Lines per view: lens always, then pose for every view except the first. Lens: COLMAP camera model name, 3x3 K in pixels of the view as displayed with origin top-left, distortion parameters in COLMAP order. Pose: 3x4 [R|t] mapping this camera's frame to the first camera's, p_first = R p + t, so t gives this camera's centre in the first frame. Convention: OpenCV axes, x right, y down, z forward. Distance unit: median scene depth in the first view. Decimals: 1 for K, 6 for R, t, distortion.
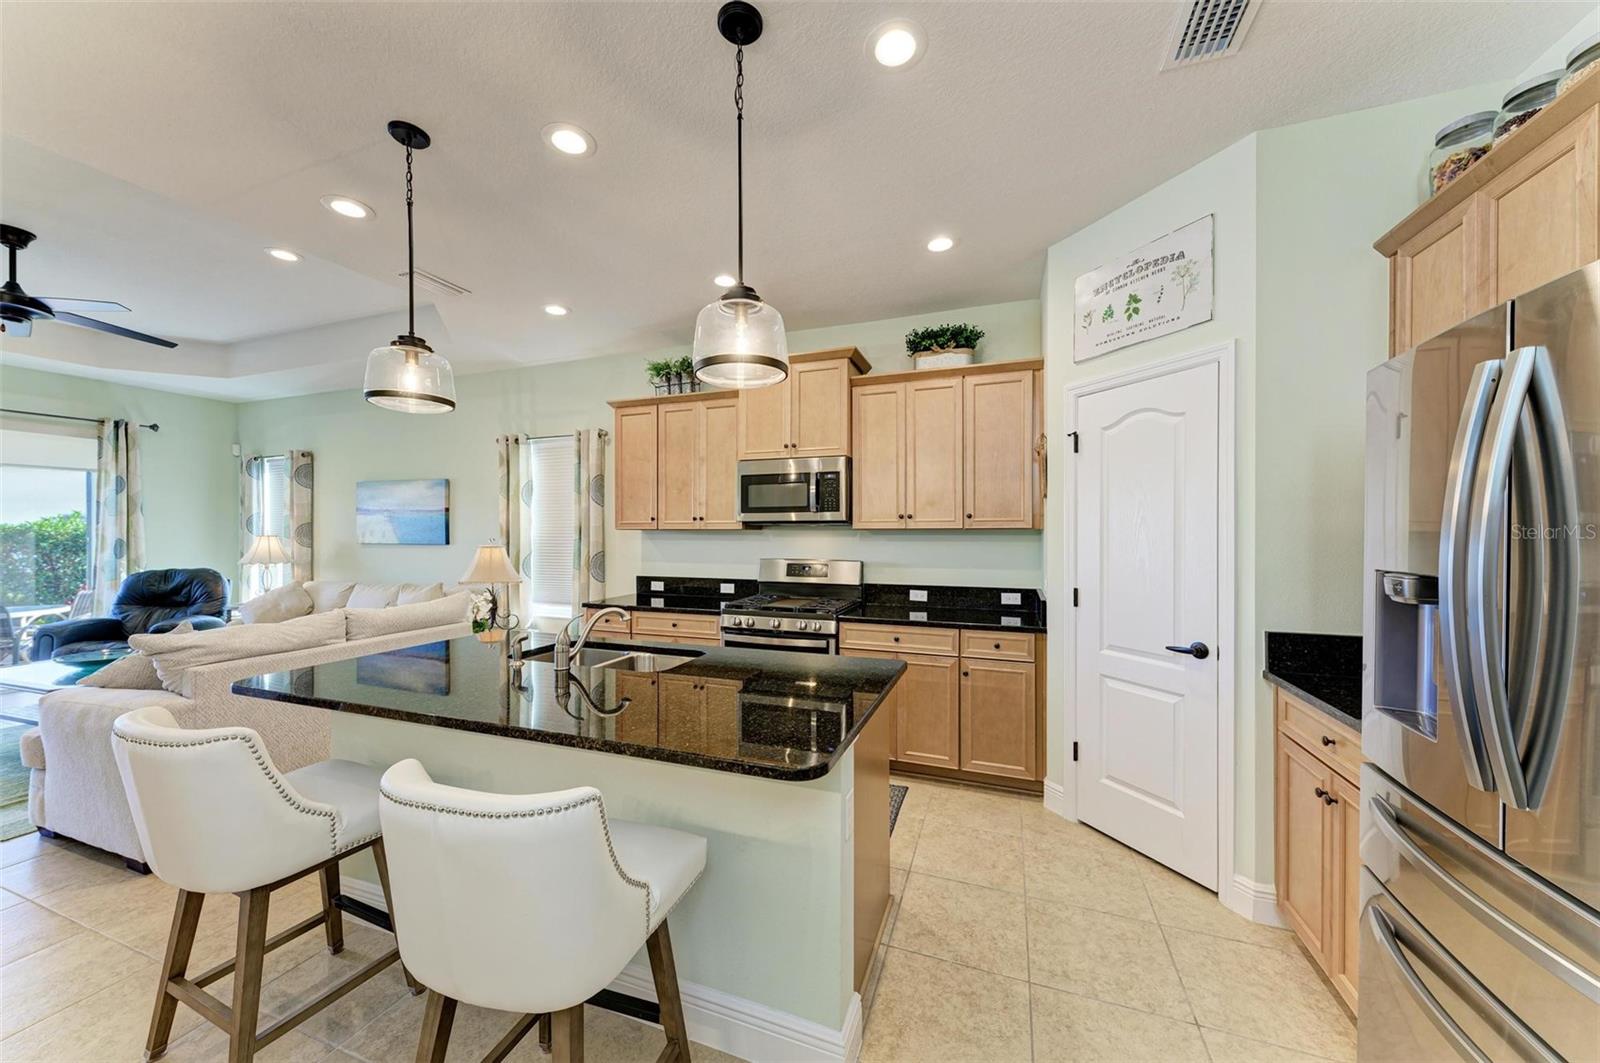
lens RADIAL K [[560.6, 0, 800.5], [0, 560.6, 536.4], [0, 0, 1]] dist [0.013044, -0.004647]
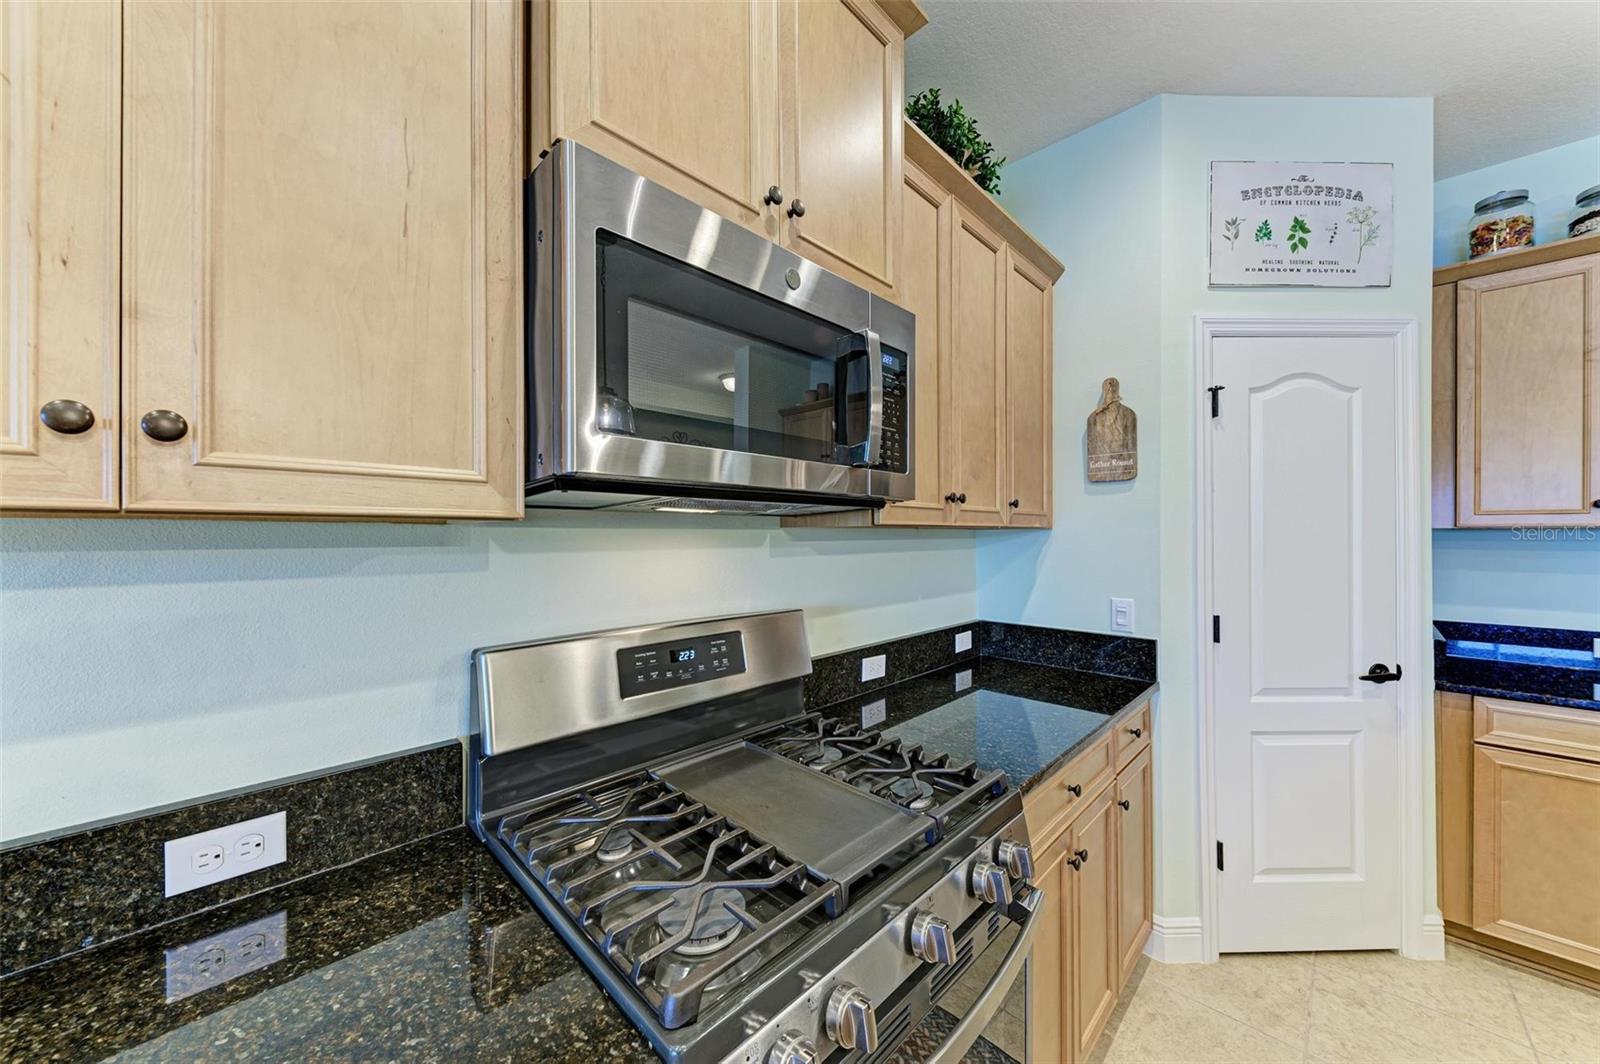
lens RADIAL K [[560.6, 0, 799.4], [0, 560.6, 536.5], [0, 0, 1]] dist [0.013044, -0.004647]
pose [[0.404945, -0.002628, 0.914337, -0.262462], [0.009149, 0.999957, -0.001178, -0.005872], [-0.914295, 0.008843, 0.404952, 0.909678]]
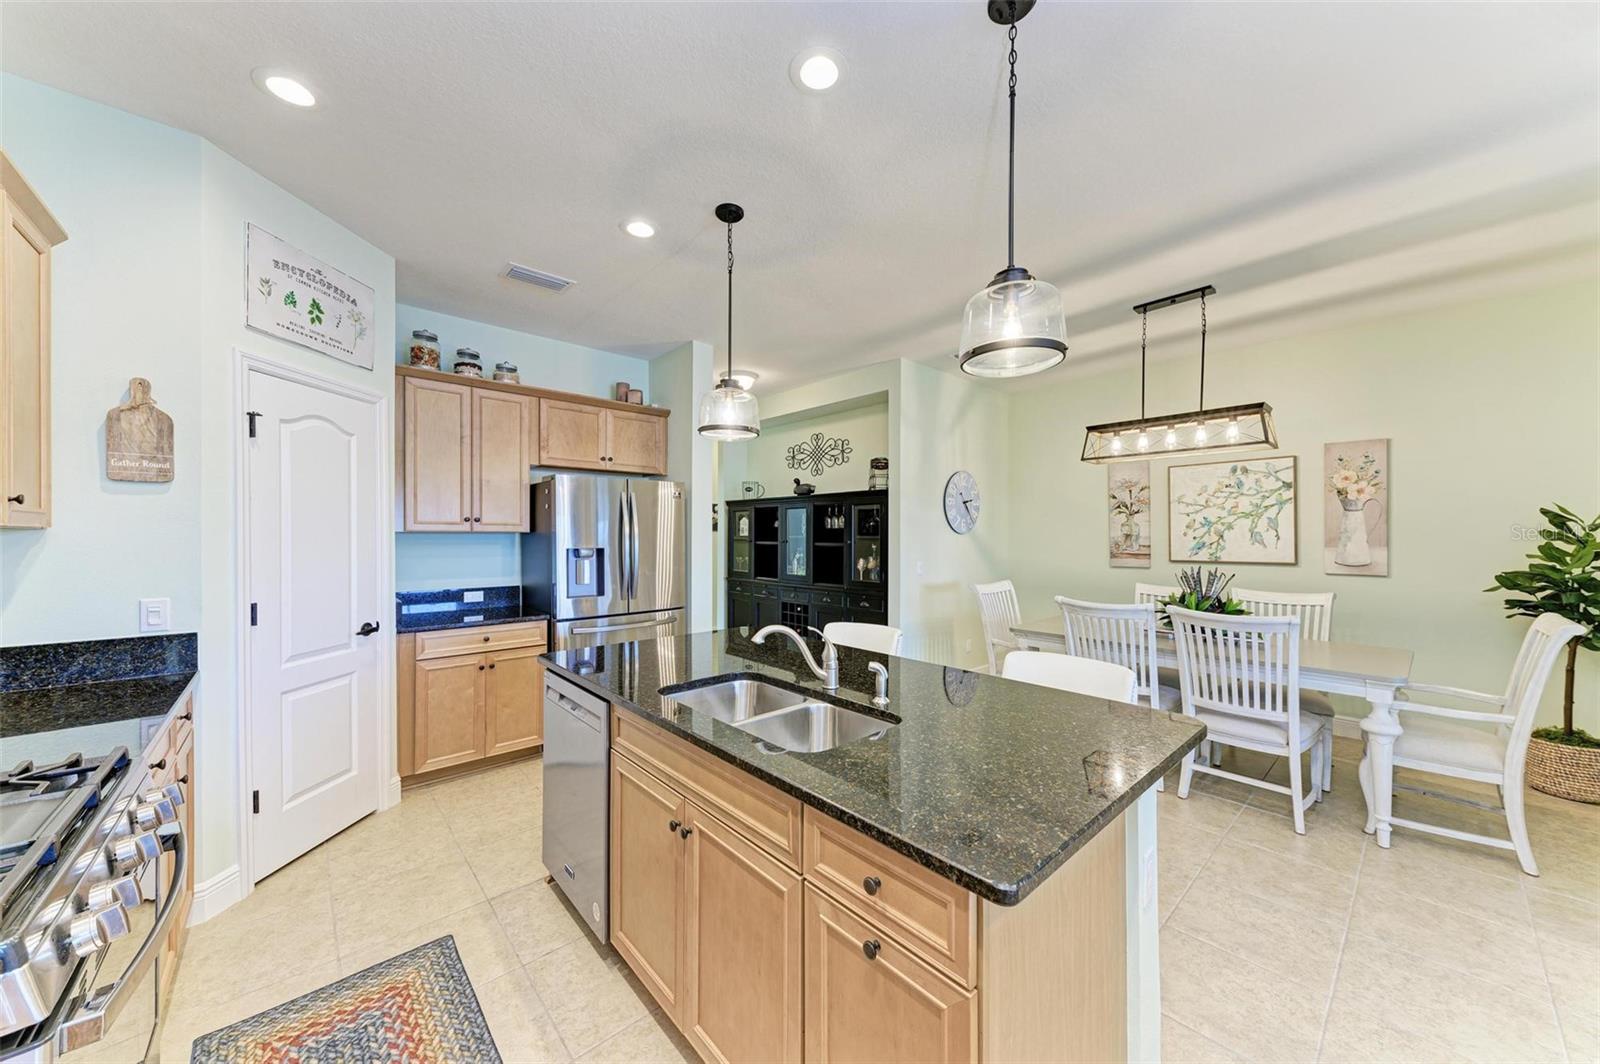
lens RADIAL K [[560.6, 0, 799.2], [0, 560.6, 536.8], [0, 0, 1]] dist [0.013044, -0.004647]
pose [[-0.883579, -0.001806, 0.468279, -0.458350], [0.003035, 0.999949, 0.009582, -0.007651], [-0.468272, 0.009887, -0.883529, 1.039828]]
